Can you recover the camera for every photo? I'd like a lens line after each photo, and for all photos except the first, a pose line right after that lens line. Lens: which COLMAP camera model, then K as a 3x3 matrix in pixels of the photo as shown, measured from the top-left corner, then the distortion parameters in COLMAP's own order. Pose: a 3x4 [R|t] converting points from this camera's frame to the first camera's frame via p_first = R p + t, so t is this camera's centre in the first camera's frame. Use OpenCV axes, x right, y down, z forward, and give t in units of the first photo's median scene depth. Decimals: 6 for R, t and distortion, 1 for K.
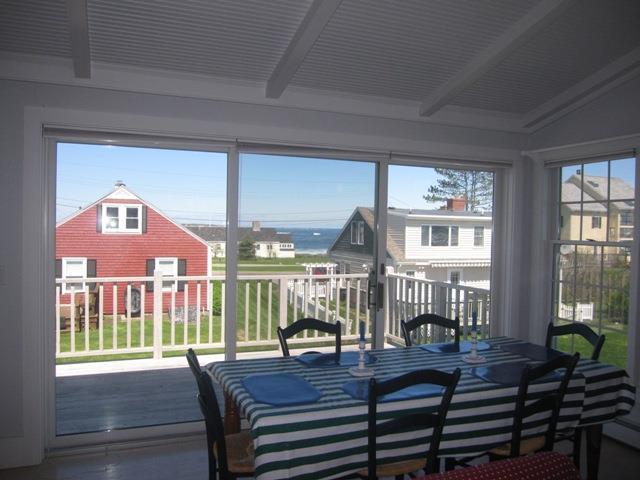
lens RADIAL K [[529.1, 0, 321.1], [0, 529.1, 238.3], [0, 0, 1]] dist [-0.052484, 0.024609]
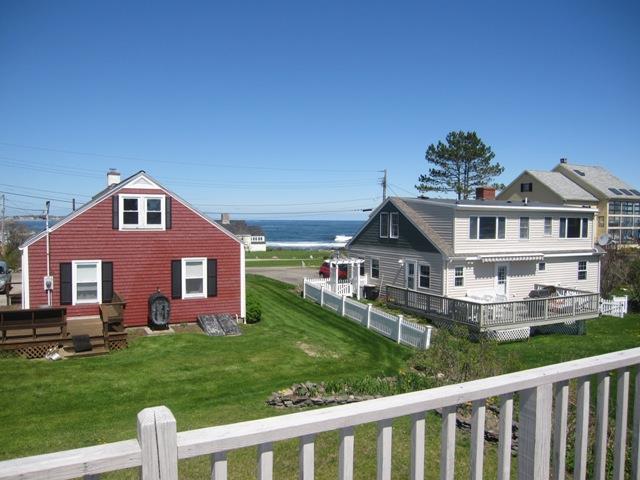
lens RADIAL K [[529.1, 0, 322.5], [0, 529.1, 238.4], [0, 0, 1]] dist [-0.052484, 0.024609]
pose [[0.995362, -0.014527, 0.095101, -0.145536], [0.012932, 0.999765, 0.017372, -0.005564], [-0.095331, -0.016062, 0.995316, 0.117888]]
